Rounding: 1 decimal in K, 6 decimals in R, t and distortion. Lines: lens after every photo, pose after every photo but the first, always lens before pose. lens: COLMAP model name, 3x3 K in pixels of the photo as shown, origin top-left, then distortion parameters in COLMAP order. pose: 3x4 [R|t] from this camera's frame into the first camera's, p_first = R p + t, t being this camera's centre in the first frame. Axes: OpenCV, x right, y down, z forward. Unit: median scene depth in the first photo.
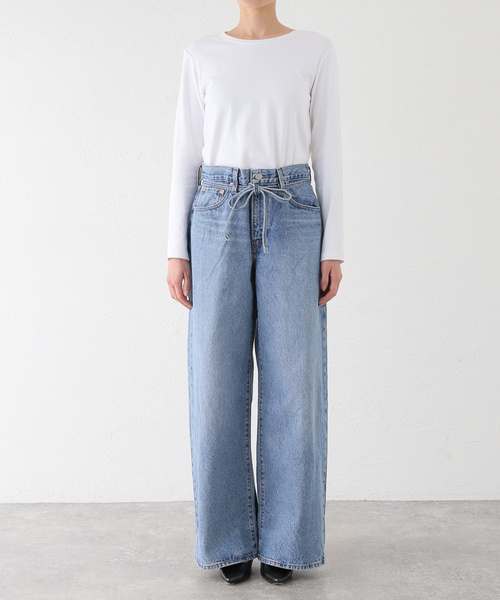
lens RADIAL K [[1535.2, 0, 246.9], [0, 1535.2, 328.3], [0, 0, 1]] dist [0.118787, 0.000000]
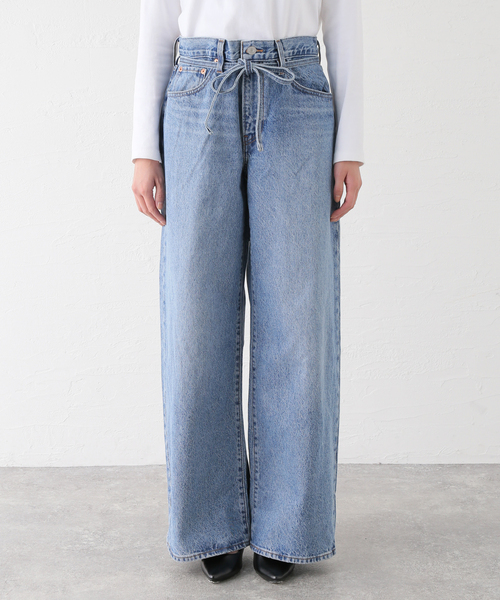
lens RADIAL K [[1535.2, 0, 247.6], [0, 1535.2, 296.7], [0, 0, 1]] dist [0.118787, 0.000000]
pose [[0.999979, 0.000230, 0.006504, 0.000801], [-0.000373, 0.999755, 0.022137, 0.005745], [-0.006498, -0.022139, 0.999734, 0.229217]]
